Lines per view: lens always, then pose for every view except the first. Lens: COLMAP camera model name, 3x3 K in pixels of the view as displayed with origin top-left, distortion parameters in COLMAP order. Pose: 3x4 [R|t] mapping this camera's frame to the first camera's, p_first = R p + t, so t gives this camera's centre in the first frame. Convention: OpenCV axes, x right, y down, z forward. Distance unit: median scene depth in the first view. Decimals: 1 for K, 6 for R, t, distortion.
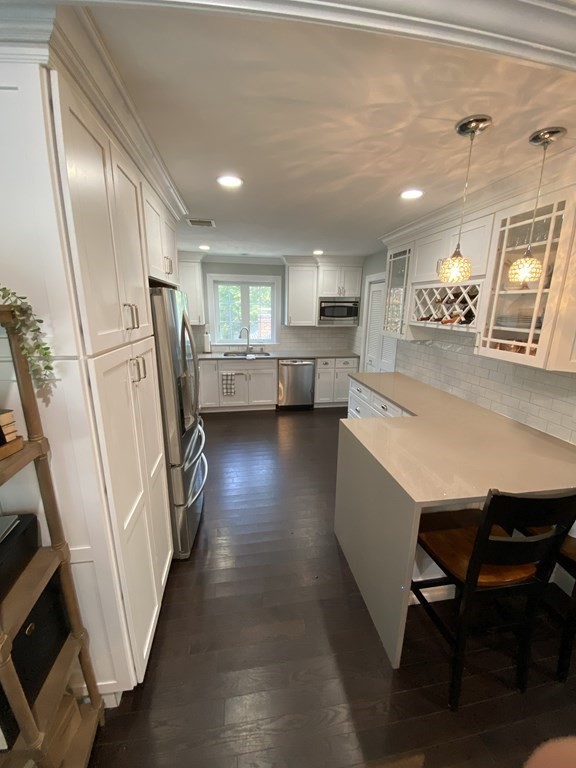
lens RADIAL K [[311.7, 0, 287.4], [0, 311.7, 388.5], [0, 0, 1]] dist [-0.020662, -0.004041]
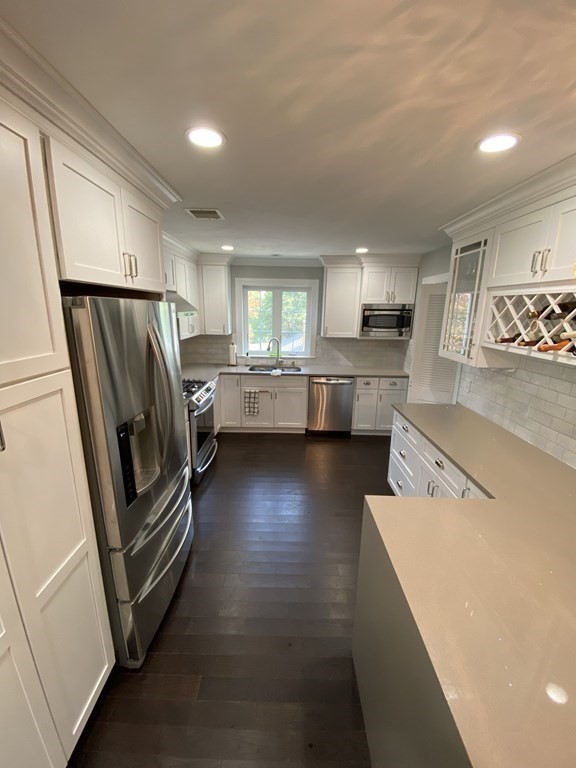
lens RADIAL K [[311.7, 0, 287.0], [0, 311.7, 383.9], [0, 0, 1]] dist [-0.020662, -0.004041]
pose [[0.985850, 0.044627, -0.161579, 0.080532], [-0.048781, 0.998571, -0.021835, -0.088862], [0.160373, 0.029408, 0.986618, 0.257163]]
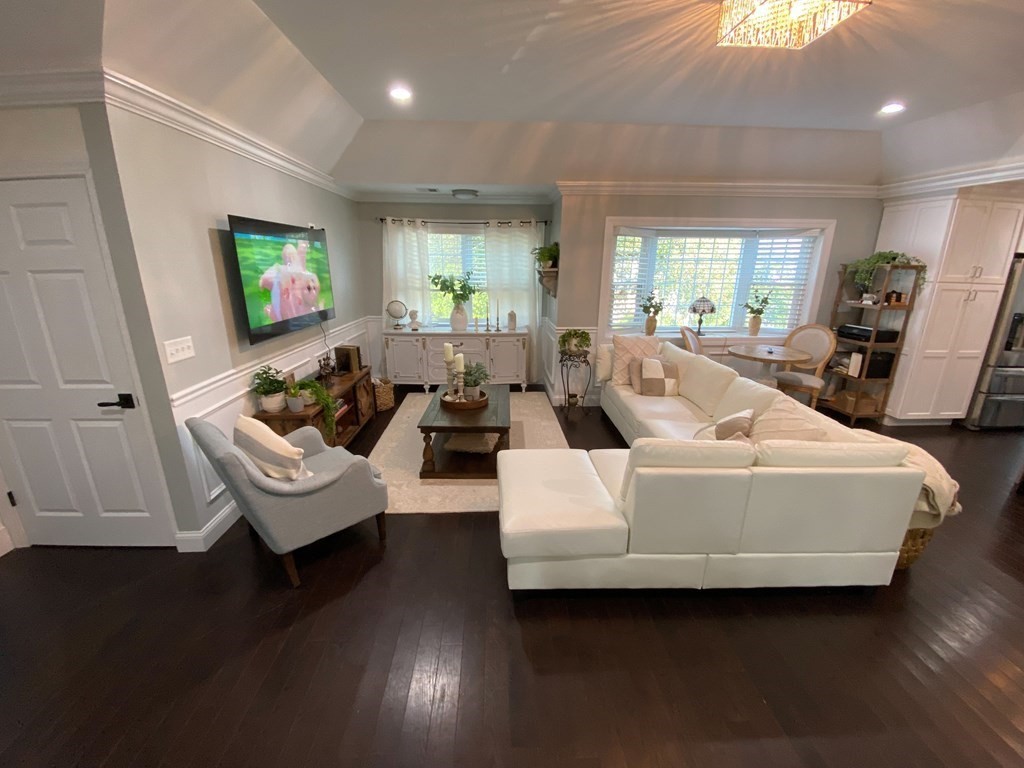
lens RADIAL K [[413.6, 0, 511.1], [0, 413.6, 382.2], [0, 0, 1]] dist [-0.032310, -0.000843]
pose [[-0.116262, 0.263006, -0.957763, 1.351726], [-0.257942, 0.923221, 0.284832, 0.271860], [0.959140, 0.280163, -0.039496, -0.916073]]
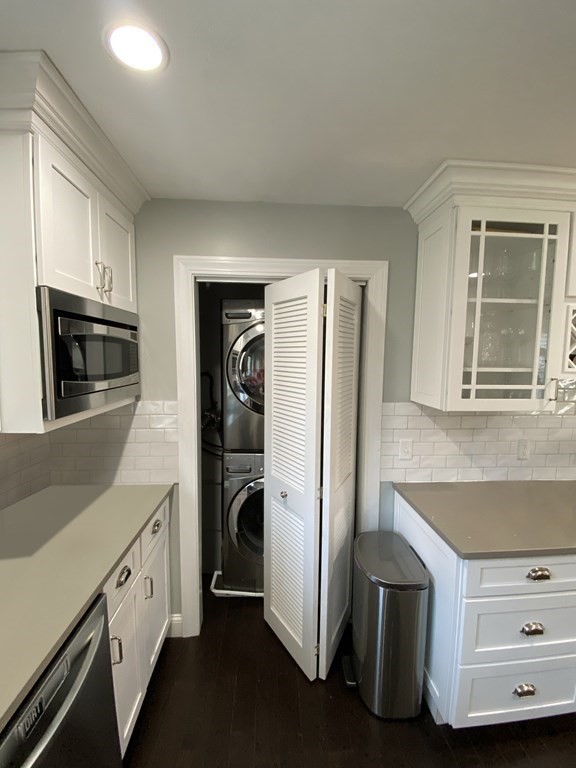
lens RADIAL K [[379.4, 0, 288.4], [0, 379.4, 376.4], [0, 0, 1]] dist [0.005342, 0.000514]
pose [[0.050812, -0.105311, 0.993140, -0.226024], [0.237819, 0.967095, 0.090381, -0.379944], [-0.969980, 0.231595, 0.074185, 1.417389]]
